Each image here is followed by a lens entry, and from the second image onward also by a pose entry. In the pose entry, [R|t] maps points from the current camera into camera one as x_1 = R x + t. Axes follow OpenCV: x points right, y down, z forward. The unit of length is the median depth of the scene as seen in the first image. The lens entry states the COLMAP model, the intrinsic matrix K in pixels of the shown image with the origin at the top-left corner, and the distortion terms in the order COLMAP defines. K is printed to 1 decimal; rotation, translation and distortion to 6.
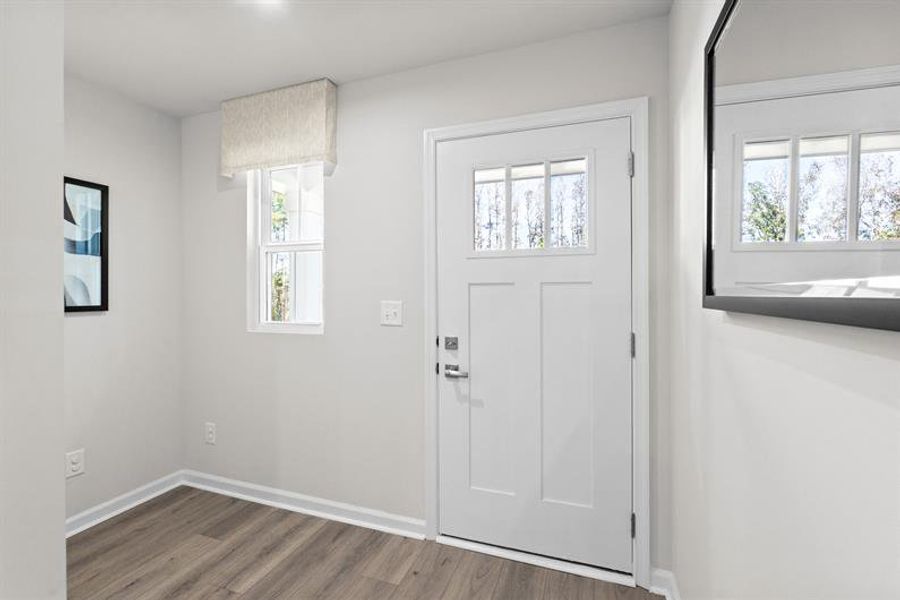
lens RADIAL K [[413.2, 0, 442.3], [0, 413.2, 298.3], [0, 0, 1]] dist [-0.006497, 0.000137]
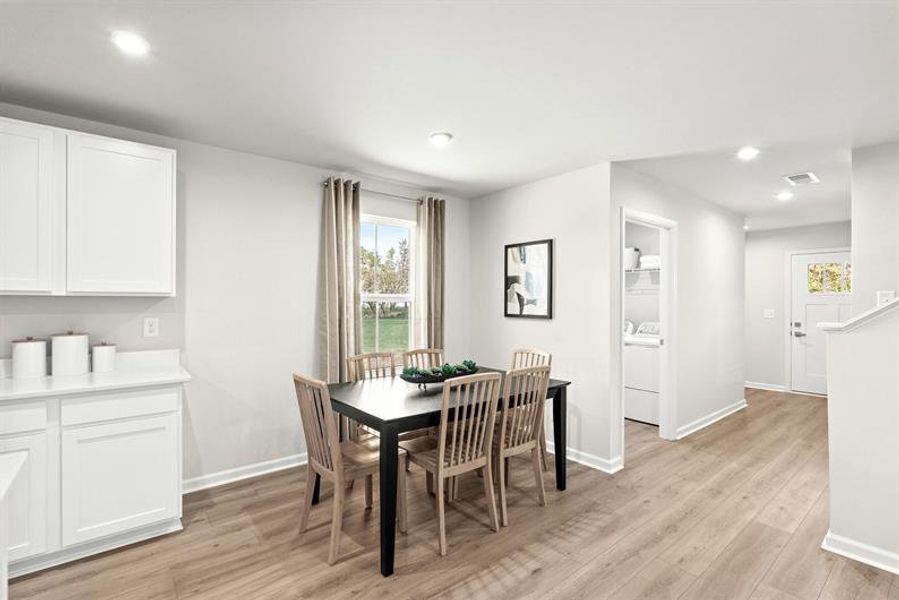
lens RADIAL K [[412.8, 0, 449.2], [0, 412.8, 305.0], [0, 0, 1]] dist [-0.006497, 0.000137]
pose [[0.857359, 0.006284, -0.514681, -0.592230], [-0.008674, 0.999960, -0.002240, 0.000464], [0.514646, 0.006385, 0.857379, -2.734933]]
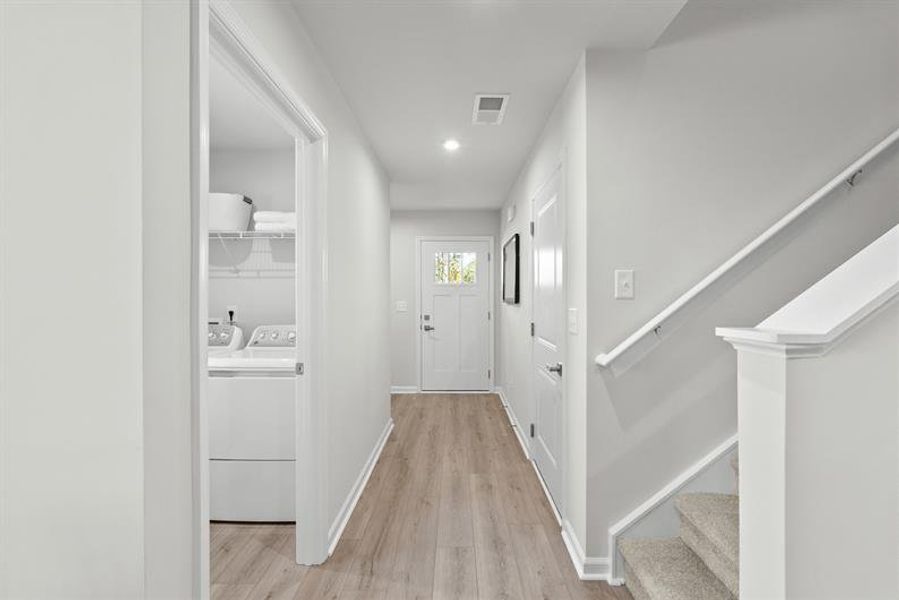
lens RADIAL K [[412.8, 0, 448.1], [0, 412.8, 301.6], [0, 0, 1]] dist [-0.006497, 0.000137]
pose [[0.944902, 0.000199, 0.327353, -0.720025], [0.000095, 1.000000, -0.000885, 0.009503], [-0.327353, 0.000867, 0.944902, -1.556365]]
